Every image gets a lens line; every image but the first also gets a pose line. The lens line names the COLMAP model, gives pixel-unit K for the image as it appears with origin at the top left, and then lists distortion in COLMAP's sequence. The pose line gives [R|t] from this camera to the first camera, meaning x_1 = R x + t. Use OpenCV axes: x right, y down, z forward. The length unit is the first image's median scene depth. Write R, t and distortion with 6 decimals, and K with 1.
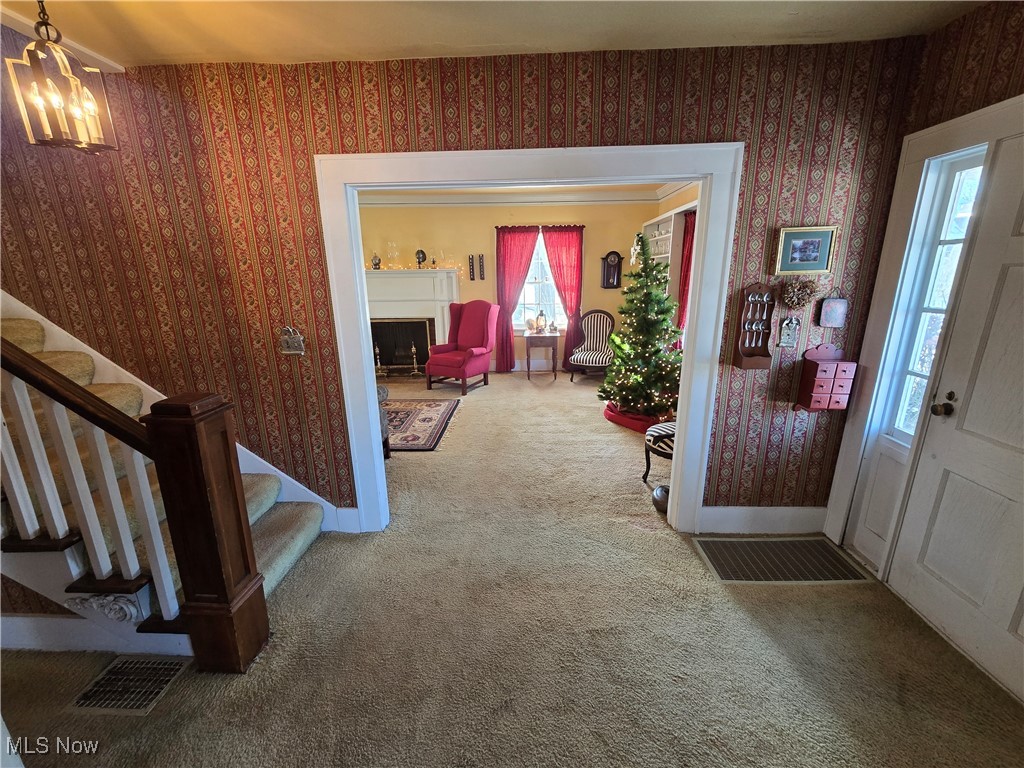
lens RADIAL K [[417.9, 0, 510.1], [0, 417.9, 381.9], [0, 0, 1]] dist [-0.000323, 0.000456]
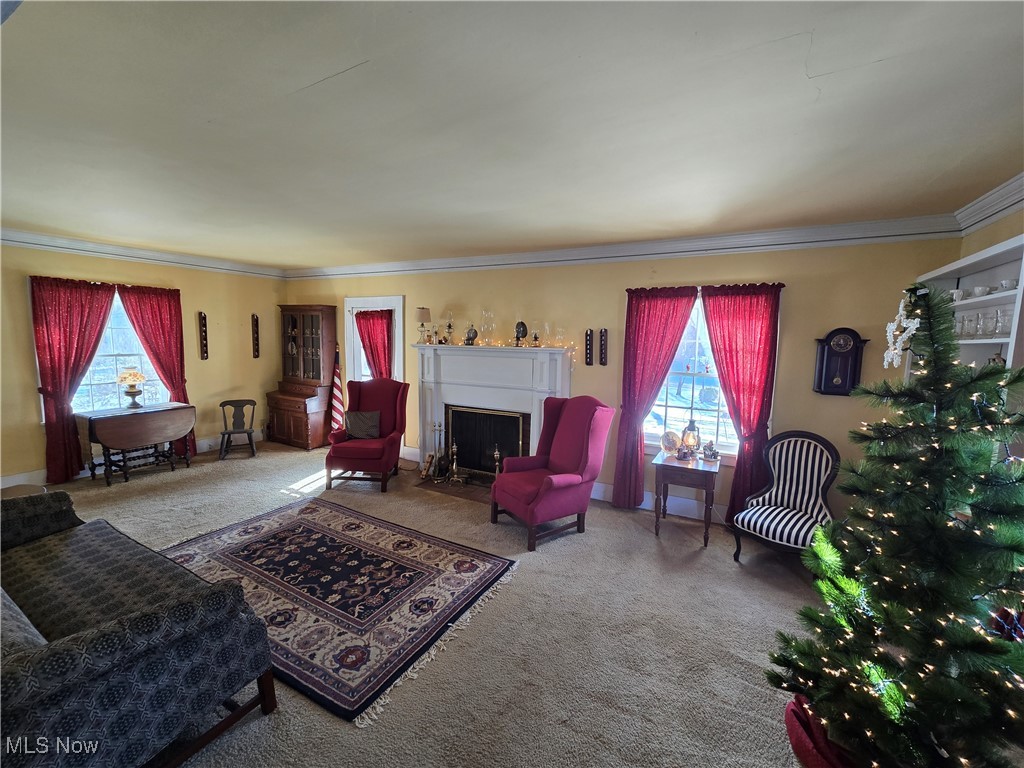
lens RADIAL K [[417.9, 0, 513.9], [0, 417.9, 384.9], [0, 0, 1]] dist [-0.000323, 0.000456]
pose [[0.899443, 0.075773, -0.430419, 0.101345], [-0.141113, 0.982456, -0.121928, -0.114231], [0.413629, 0.170405, 0.894356, 0.352145]]
